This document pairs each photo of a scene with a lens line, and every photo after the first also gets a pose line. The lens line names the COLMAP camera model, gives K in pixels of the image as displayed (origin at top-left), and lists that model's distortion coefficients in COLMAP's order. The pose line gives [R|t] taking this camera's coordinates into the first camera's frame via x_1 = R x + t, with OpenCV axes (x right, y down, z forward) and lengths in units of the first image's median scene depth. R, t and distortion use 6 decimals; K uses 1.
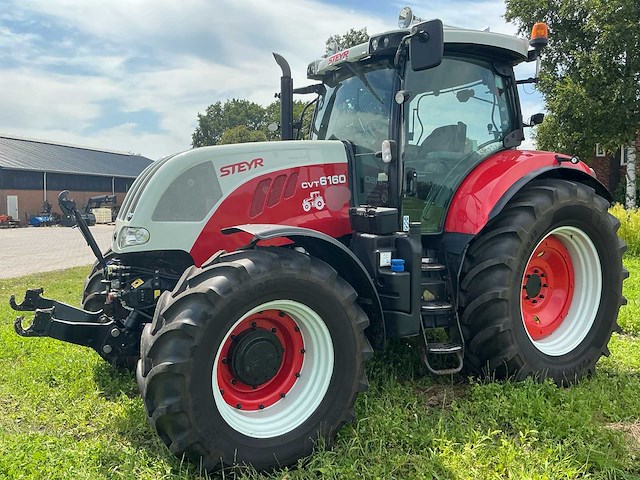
lens RADIAL K [[537.5, 0, 320.0], [0, 537.5, 240.0], [0, 0, 1]] dist [0.148798, -0.291768]
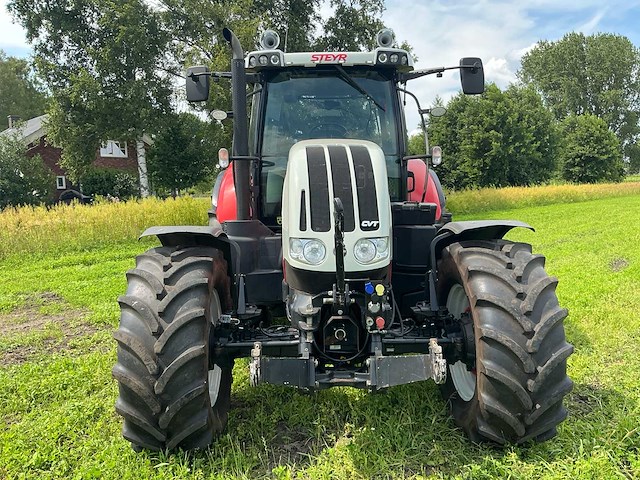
lens RADIAL K [[537.5, 0, 320.0], [0, 537.5, 240.0], [0, 0, 1]] dist [0.148798, -0.291768]
pose [[0.501930, -0.103162, 0.858734, -0.927283], [0.090023, 0.993700, 0.066757, -0.070224], [-0.860211, 0.043798, 0.508054, 0.540348]]
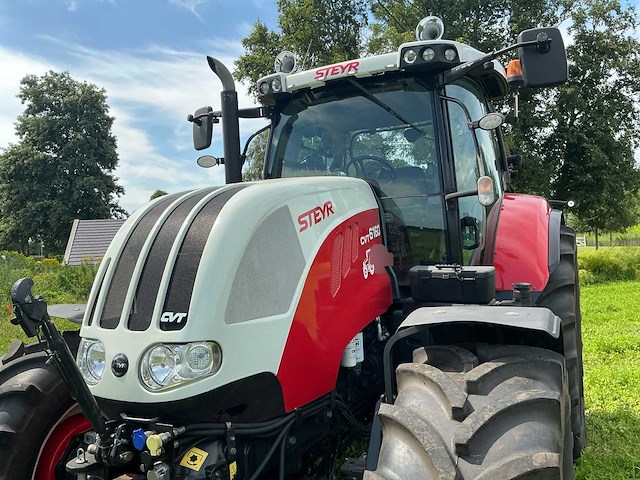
lens RADIAL K [[537.5, 0, 320.0], [0, 537.5, 240.0], [0, 0, 1]] dist [0.148798, -0.291768]
pose [[0.840440, -0.043397, 0.540164, -0.418588], [0.099143, 0.992278, -0.074535, -0.054797], [-0.532758, 0.116196, 0.838252, 0.437955]]
